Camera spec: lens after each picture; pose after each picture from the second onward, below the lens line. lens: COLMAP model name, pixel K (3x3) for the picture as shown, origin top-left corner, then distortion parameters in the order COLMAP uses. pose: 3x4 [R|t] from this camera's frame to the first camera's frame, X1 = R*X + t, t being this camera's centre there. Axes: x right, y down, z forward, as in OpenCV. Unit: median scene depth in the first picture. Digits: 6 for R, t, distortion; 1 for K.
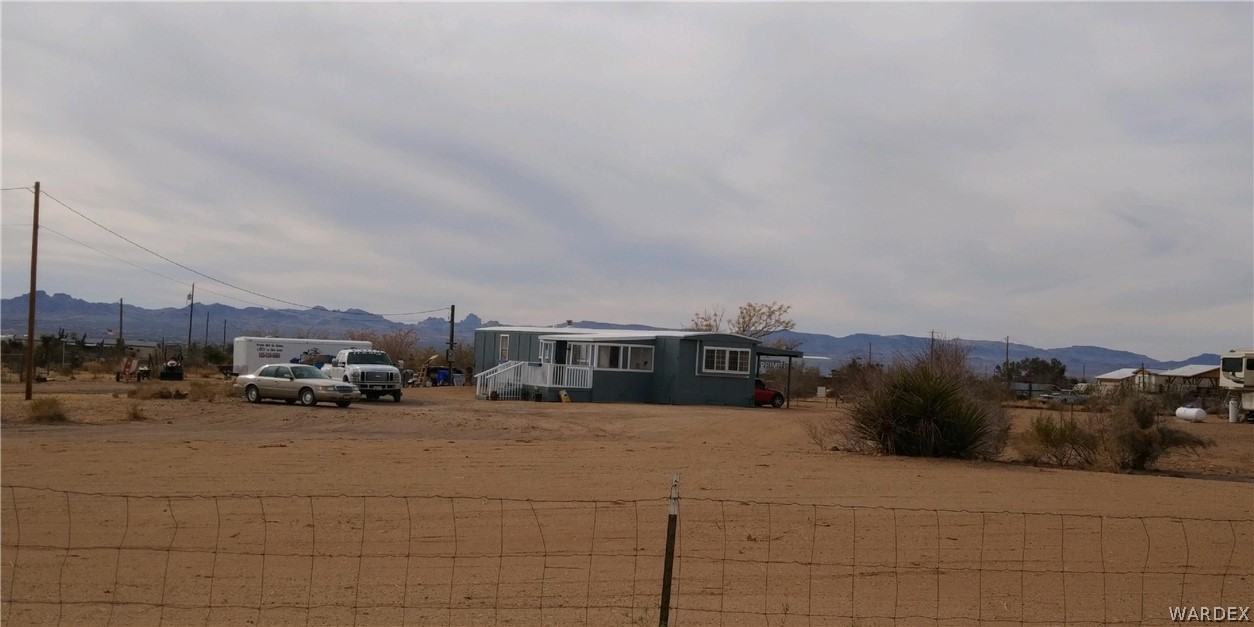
lens RADIAL K [[1021.3, 0, 627.0], [0, 1021.3, 313.5], [0, 0, 1]] dist [0.005516, -0.007898]
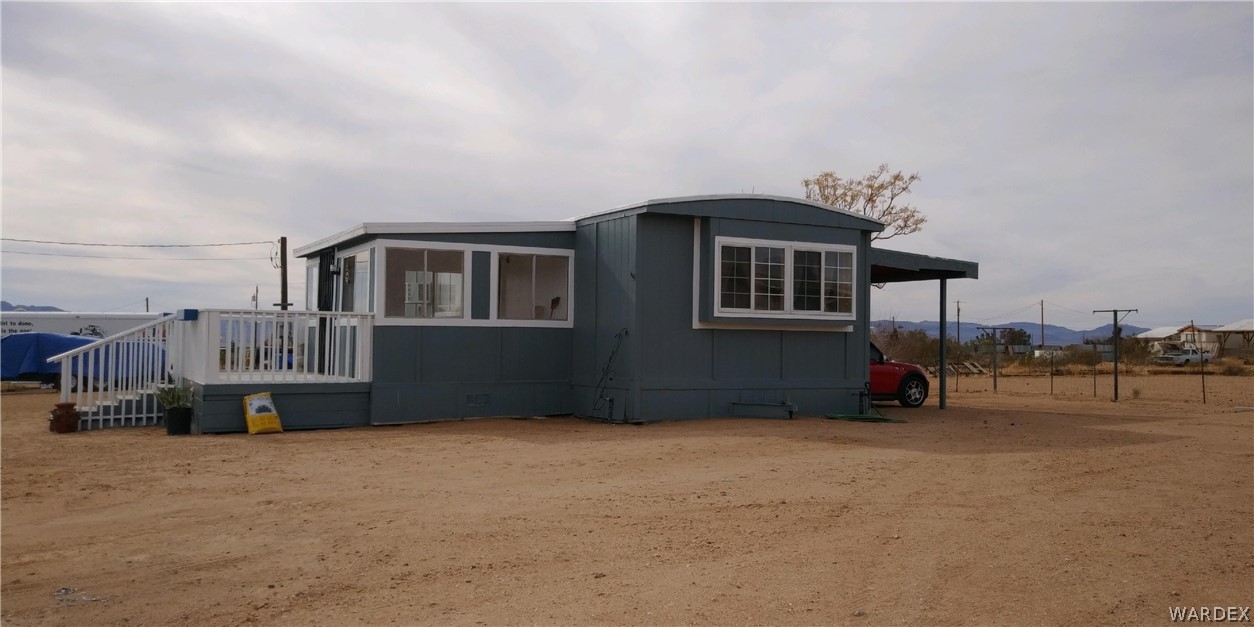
lens RADIAL K [[1021.3, 0, 627.0], [0, 1021.3, 313.5], [0, 0, 1]] dist [0.005516, -0.007898]
pose [[0.998406, -0.042753, -0.036836, 0.057646], [0.043468, 0.998877, 0.018838, 0.048108], [0.035989, -0.020409, 0.999144, 0.669050]]
